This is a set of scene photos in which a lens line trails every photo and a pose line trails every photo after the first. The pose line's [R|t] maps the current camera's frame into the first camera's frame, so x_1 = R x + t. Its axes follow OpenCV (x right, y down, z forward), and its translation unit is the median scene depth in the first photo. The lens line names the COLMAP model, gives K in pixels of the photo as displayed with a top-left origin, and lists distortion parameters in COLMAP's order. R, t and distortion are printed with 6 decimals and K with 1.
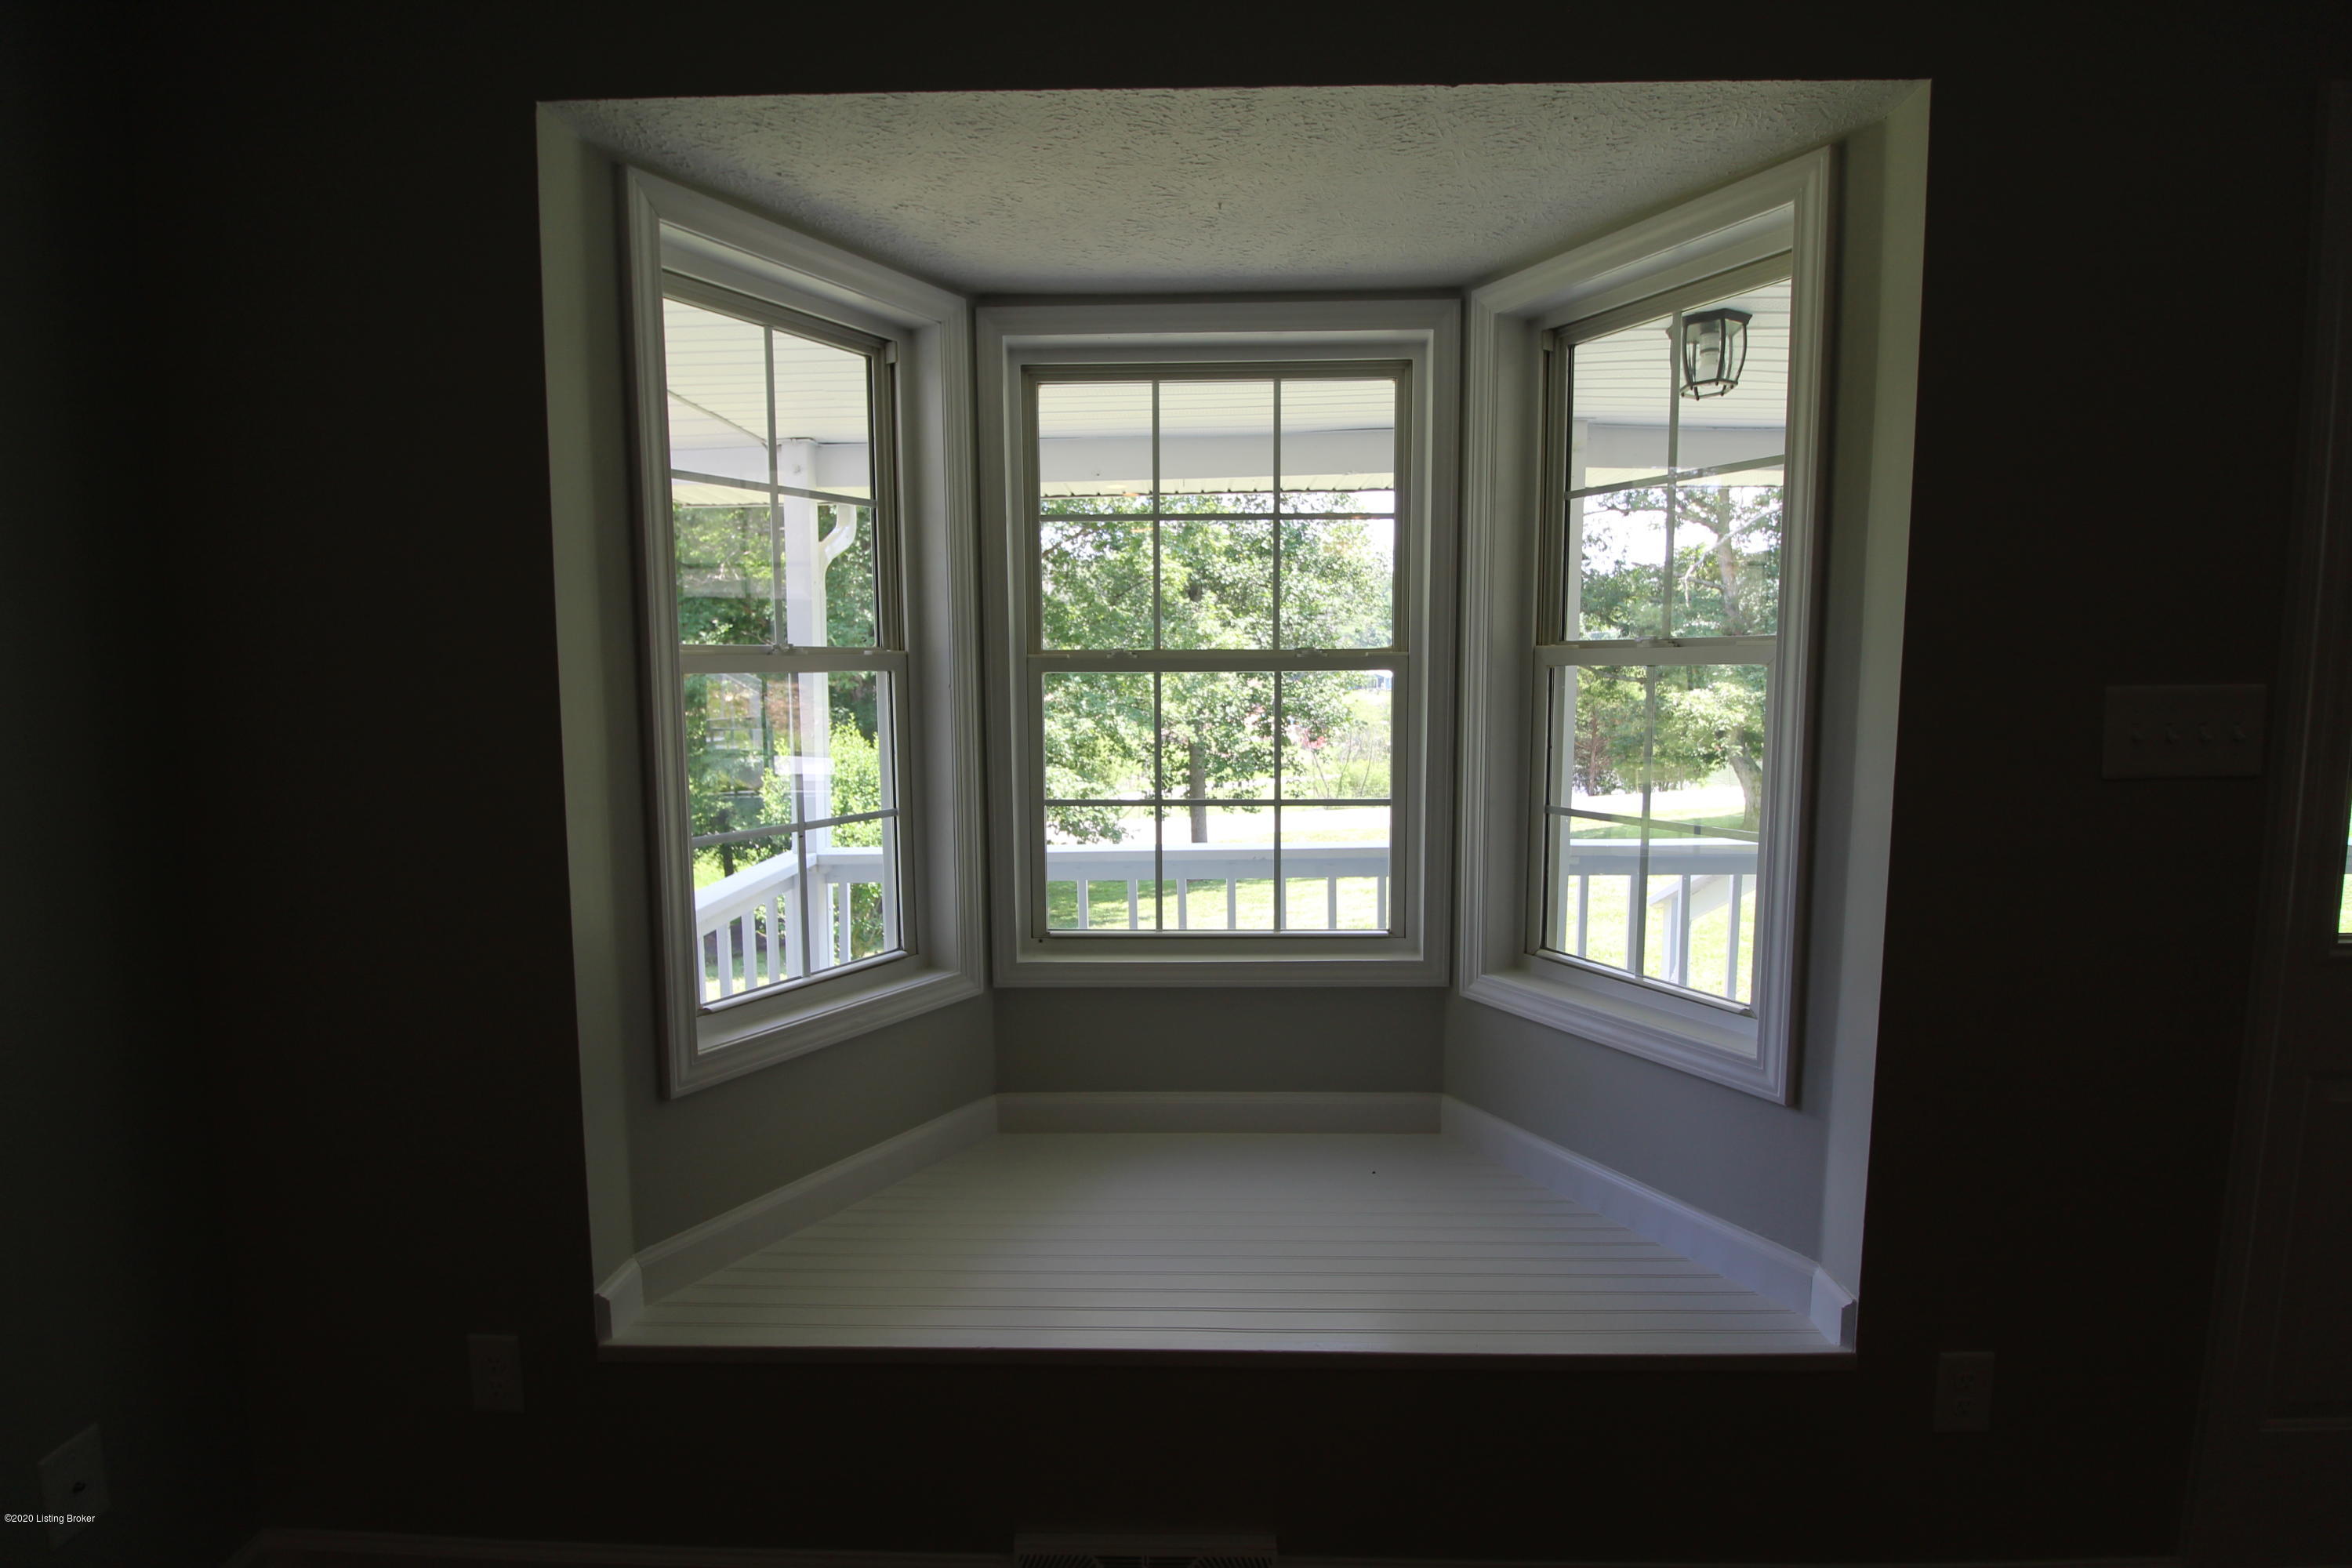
lens RADIAL K [[1113.3, 0, 1176.0], [0, 1113.3, 784.0], [0, 0, 1]] dist [0.016876, -0.022059]
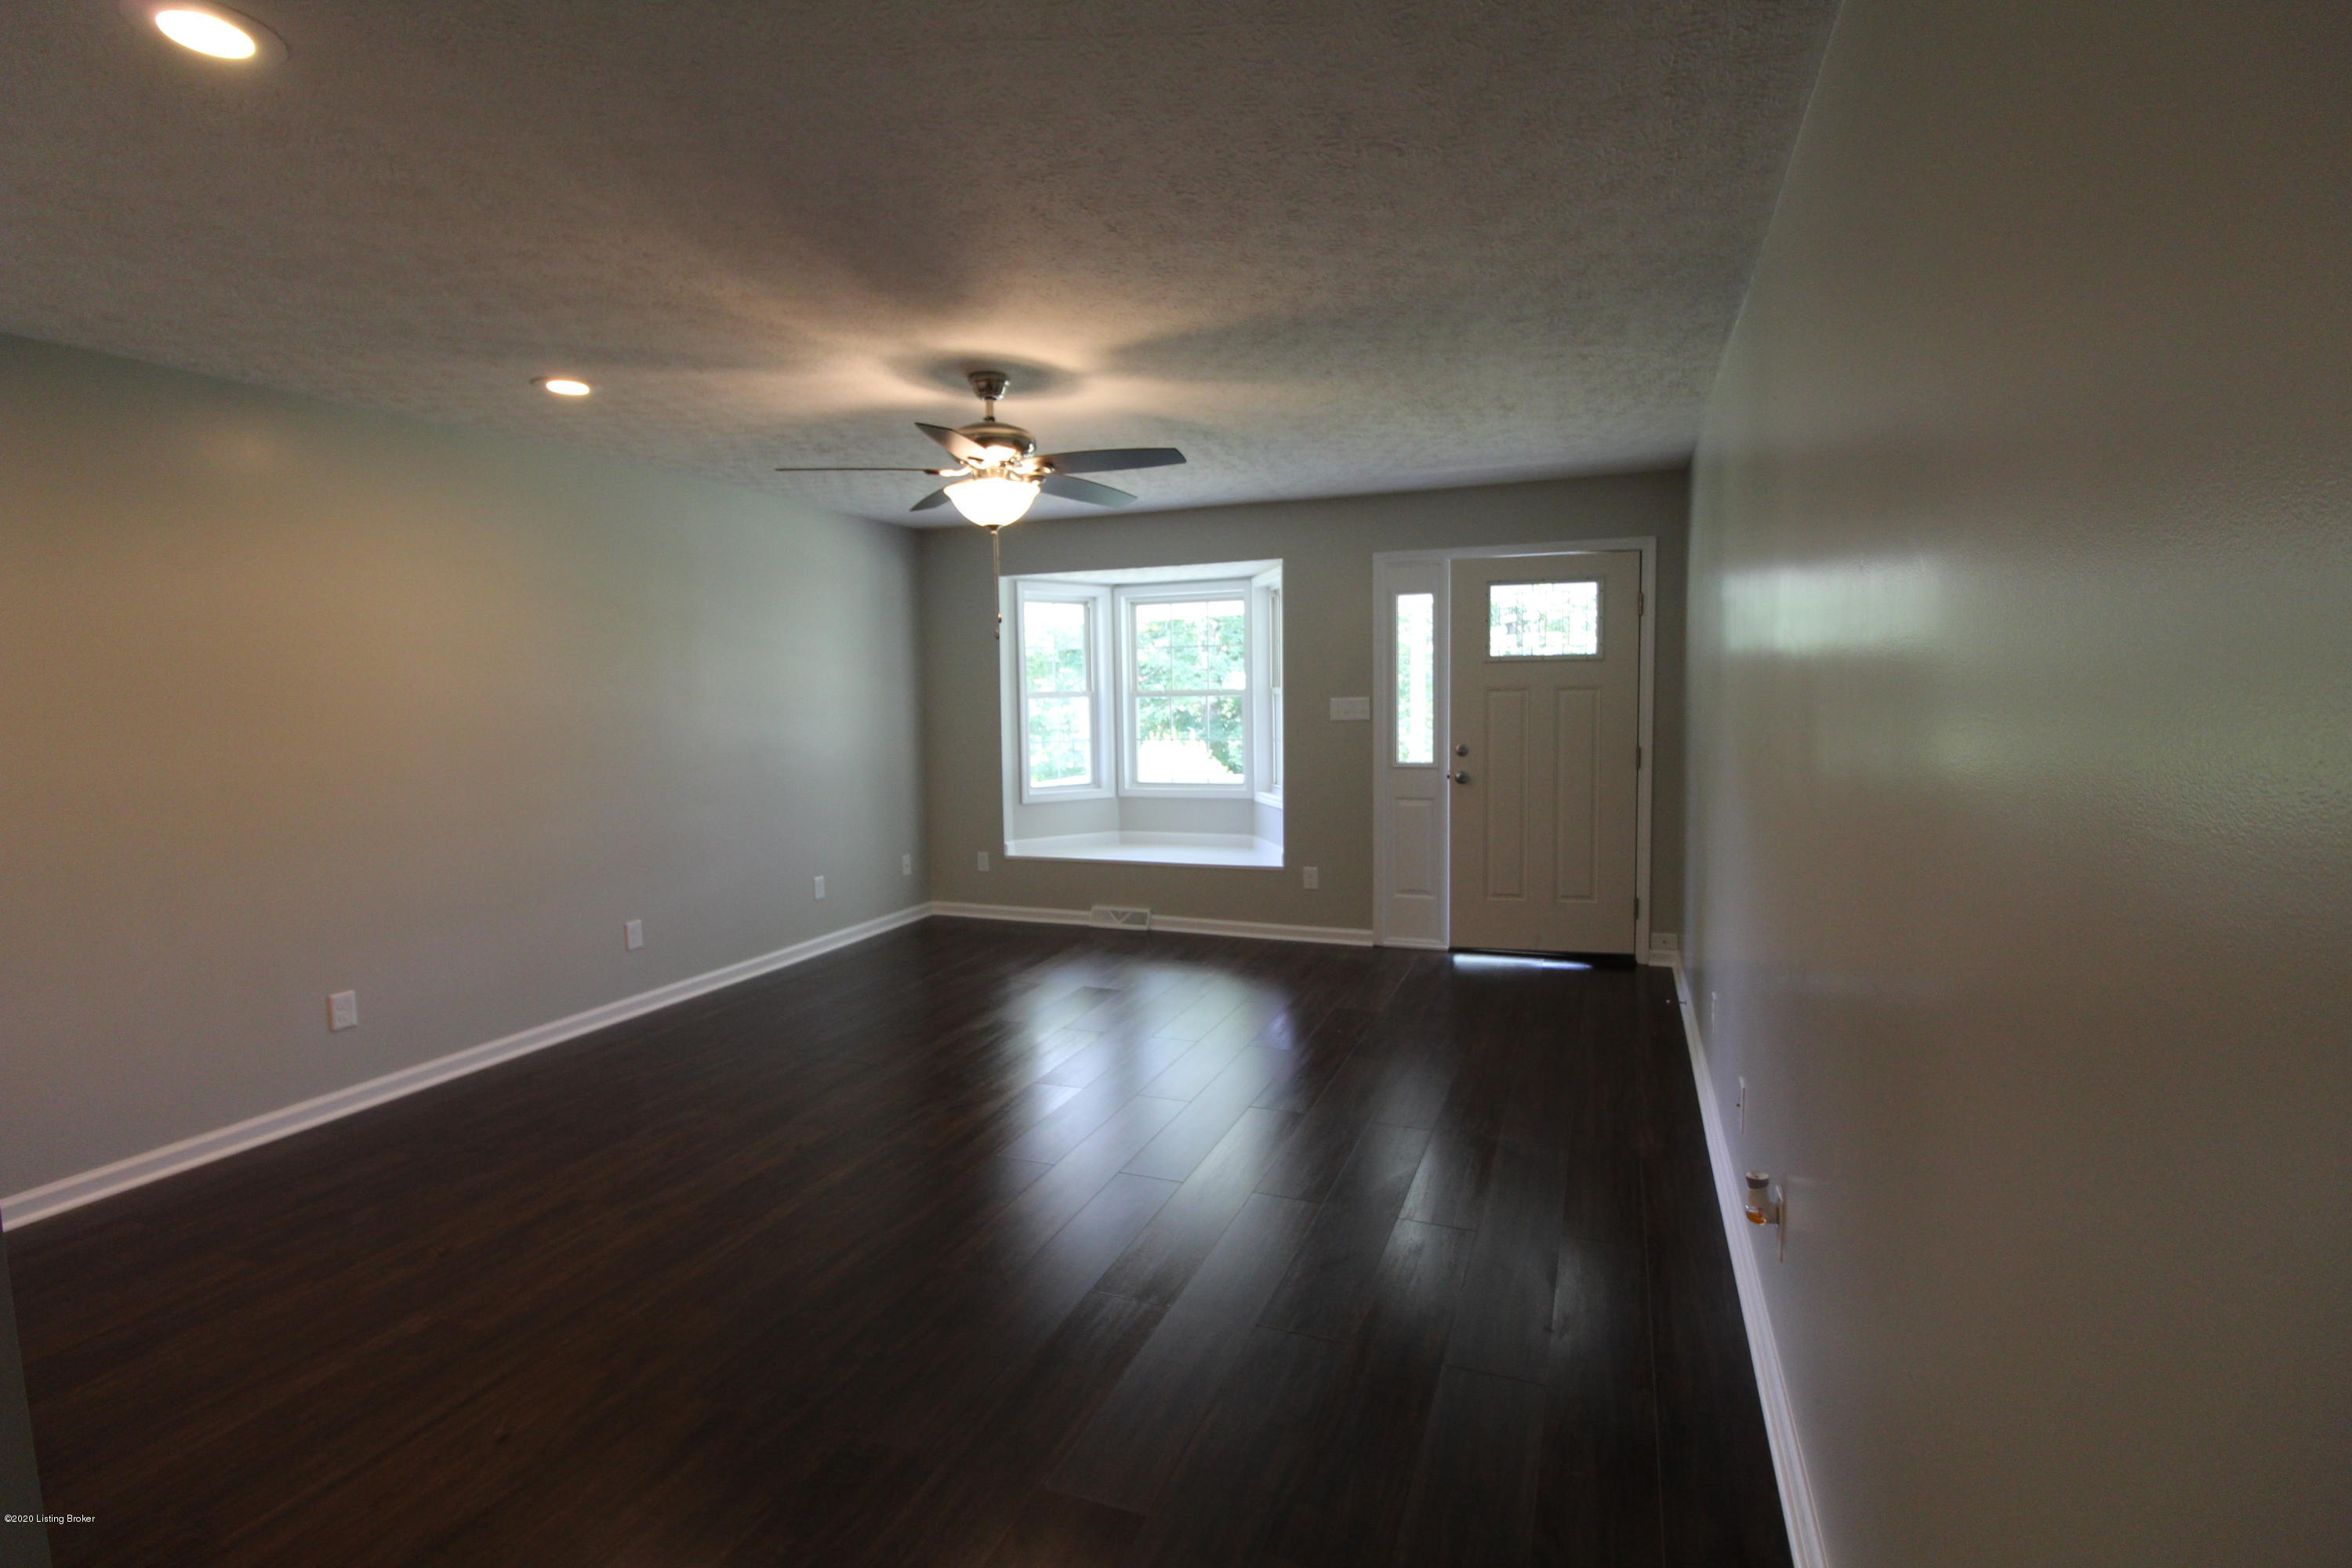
lens RADIAL K [[1113.3, 0, 1176.0], [0, 1113.3, 784.0], [0, 0, 1]] dist [0.016876, -0.022059]
pose [[0.938130, 0.016134, -0.345906, 1.477142], [-0.023037, 0.999609, -0.015855, 0.263602], [0.345515, 0.022843, 0.938135, -2.617056]]
